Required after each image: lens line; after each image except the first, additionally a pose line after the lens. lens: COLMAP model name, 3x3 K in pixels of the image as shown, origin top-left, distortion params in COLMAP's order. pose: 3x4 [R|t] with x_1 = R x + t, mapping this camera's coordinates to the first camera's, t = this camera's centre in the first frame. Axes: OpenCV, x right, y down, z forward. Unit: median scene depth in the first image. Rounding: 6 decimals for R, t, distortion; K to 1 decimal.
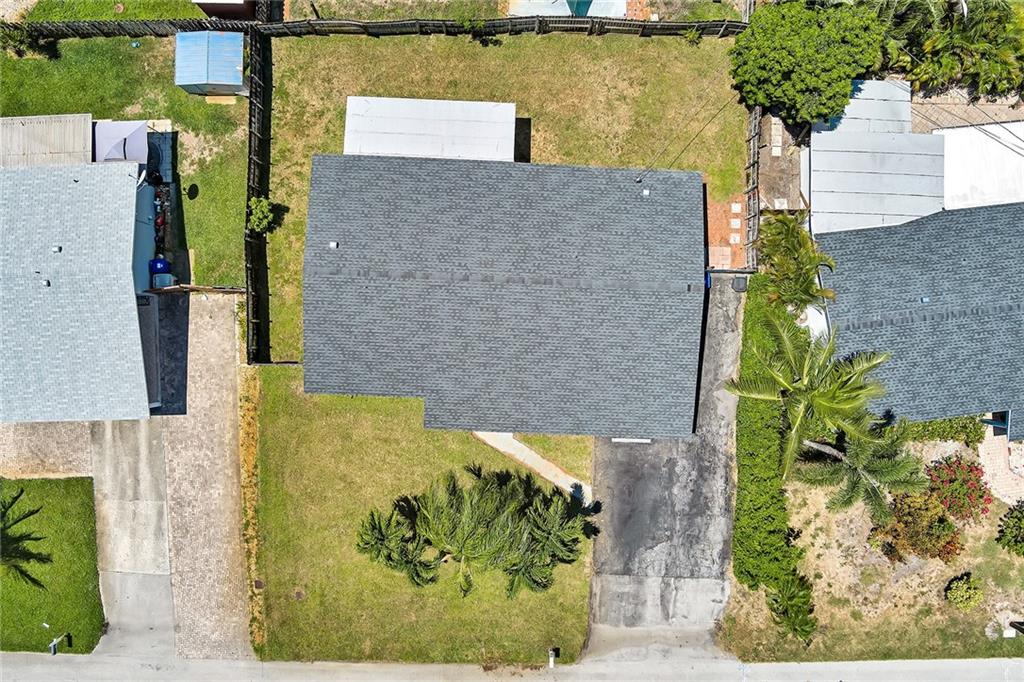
lens RADIAL K [[837.3, 0, 512.0], [0, 837.3, 341.0], [0, 0, 1]] dist [-0.068596, 0.000922]
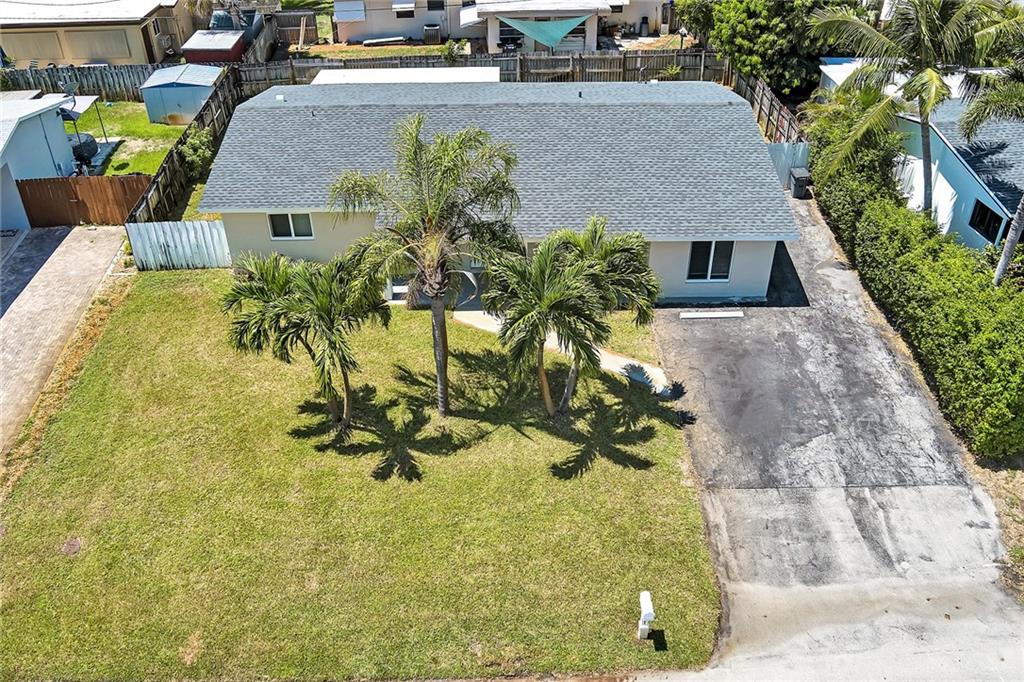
lens RADIAL K [[867.1, 0, 512.0], [0, 867.1, 341.0], [0, 0, 1]] dist [-0.075372, 0.008752]
pose [[0.998440, -0.047734, 0.028980, -0.022424], [0.051119, 0.572406, -0.818375, 0.633646], [0.022476, 0.818580, 0.573953, 0.640995]]
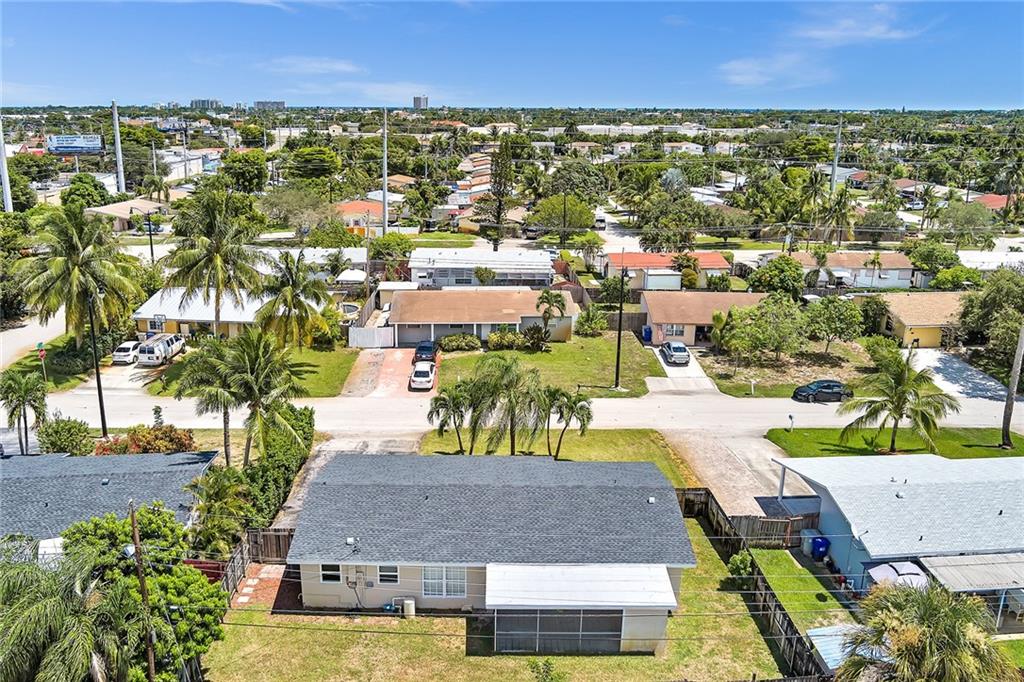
lens RADIAL K [[837.3, 0, 512.0], [0, 837.3, 341.0], [0, 0, 1]] dist [-0.068596, 0.000922]
pose [[-0.997995, -0.014549, -0.061605, 0.031661], [-0.055160, -0.277545, 0.959128, -0.963684], [-0.031052, 0.960603, 0.276186, 0.454885]]
